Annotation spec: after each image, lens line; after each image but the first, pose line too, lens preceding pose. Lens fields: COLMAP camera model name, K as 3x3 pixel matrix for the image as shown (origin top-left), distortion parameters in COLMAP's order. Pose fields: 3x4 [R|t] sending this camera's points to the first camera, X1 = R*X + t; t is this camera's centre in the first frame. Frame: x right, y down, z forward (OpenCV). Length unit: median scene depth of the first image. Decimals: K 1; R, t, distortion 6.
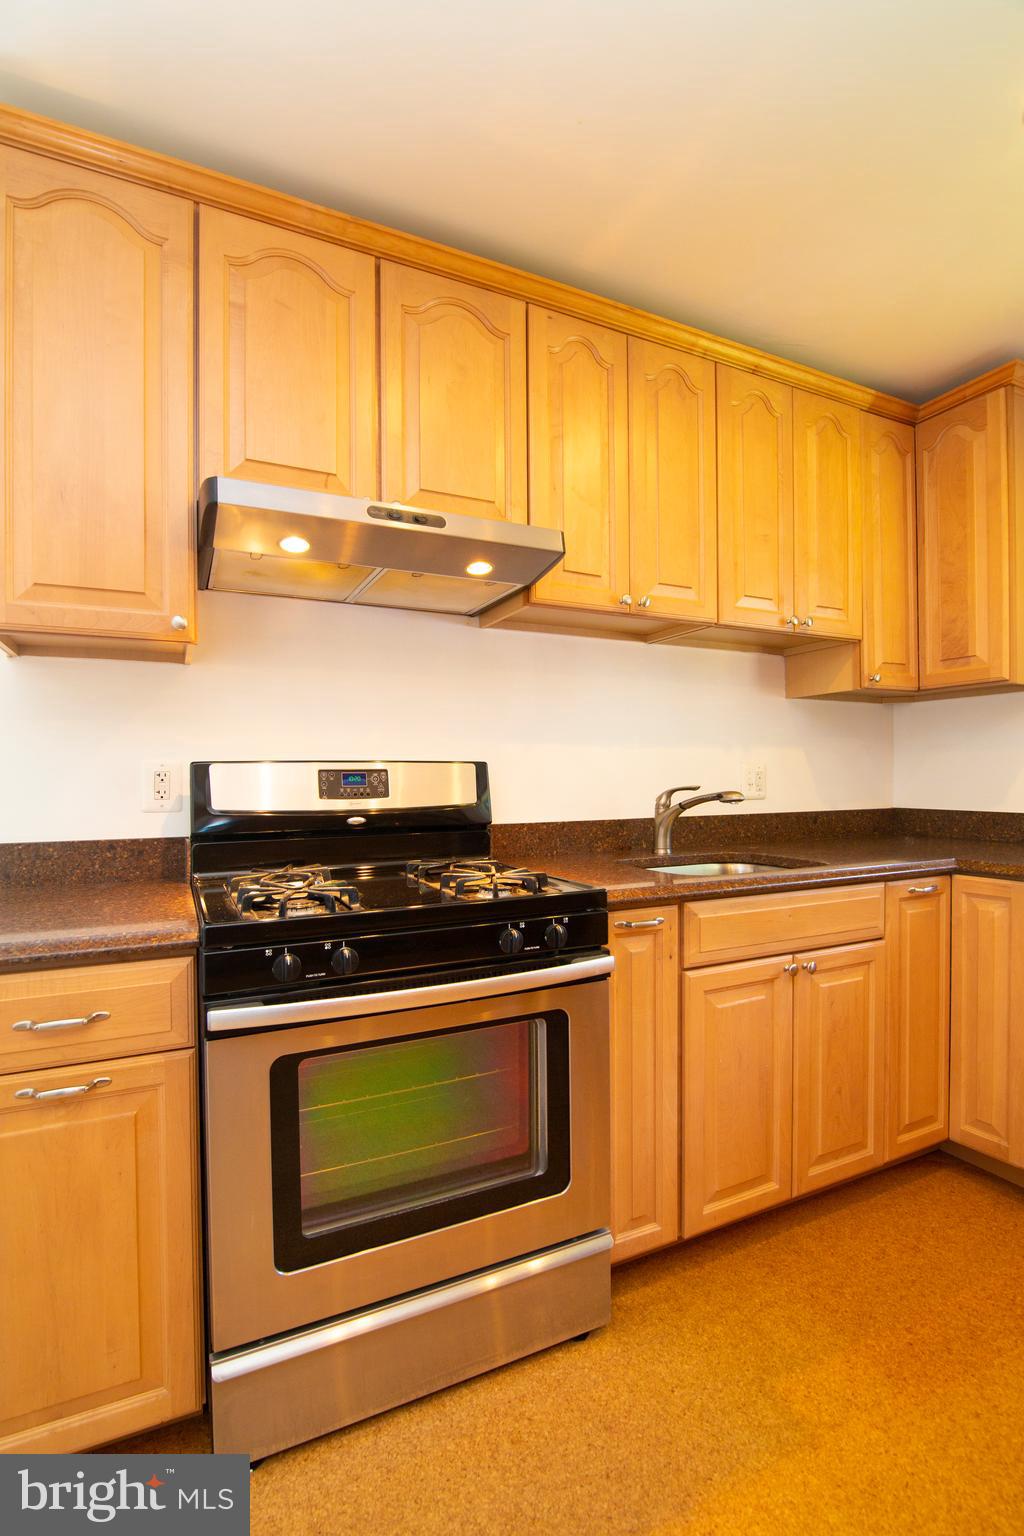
lens RADIAL K [[698.1, 0, 497.7], [0, 698.1, 781.9], [0, 0, 1]] dist [-0.022264, 0.000351]
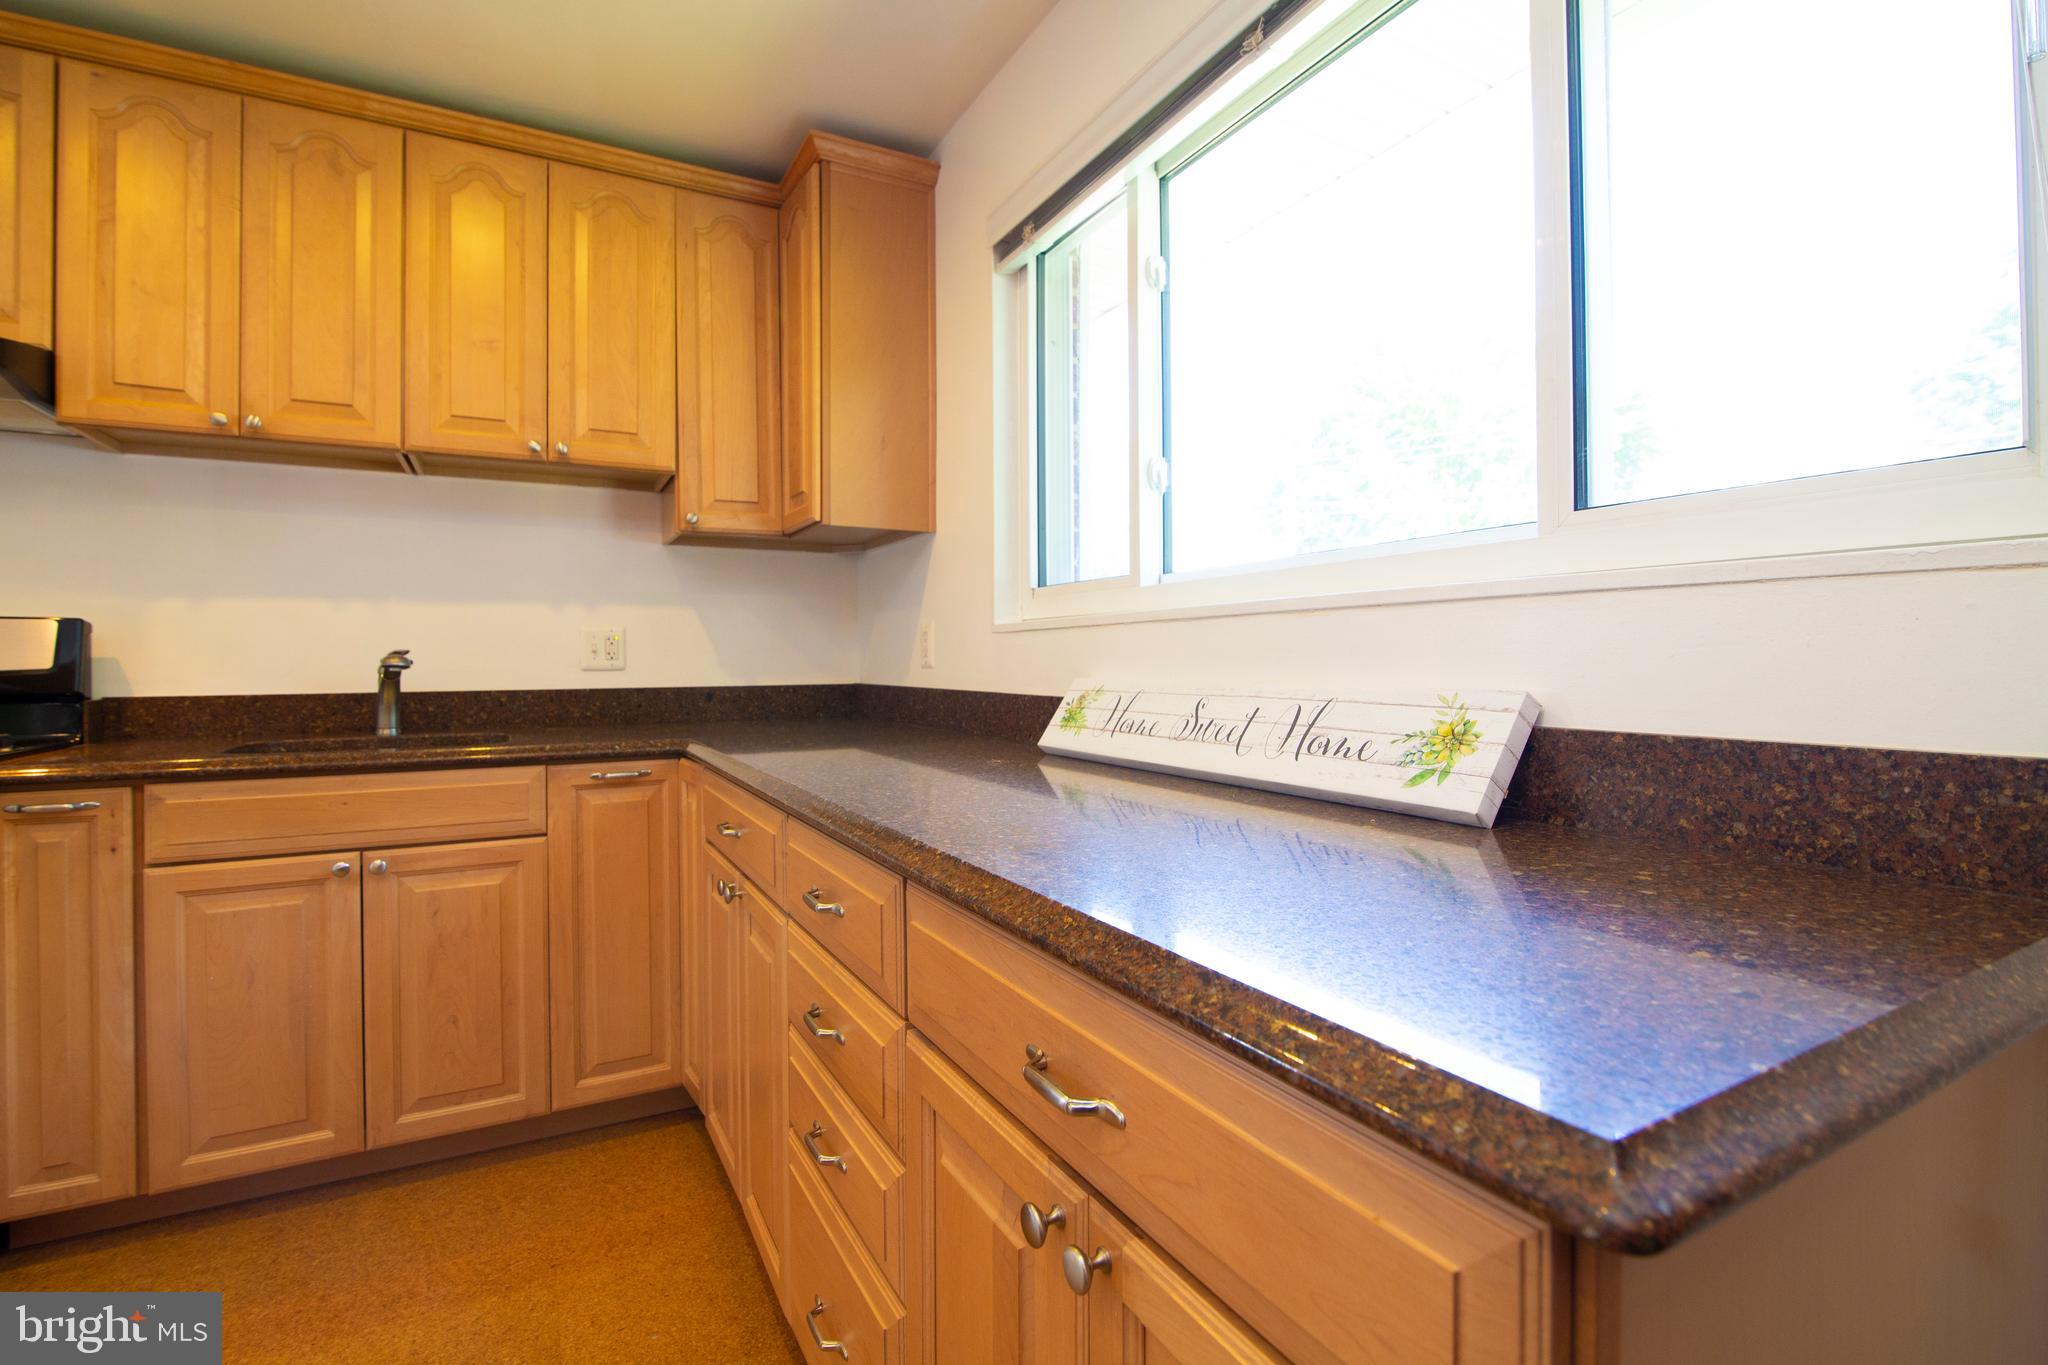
lens RADIAL K [[930.8, 0, 1017.7], [0, 930.8, 660.0], [0, 0, 1]] dist [-0.022264, 0.000351]
pose [[0.997712, 0.002253, 0.067569, 0.986479], [-0.001782, 0.999974, -0.007032, 0.025104], [-0.067583, 0.006895, 0.997690, -0.121691]]
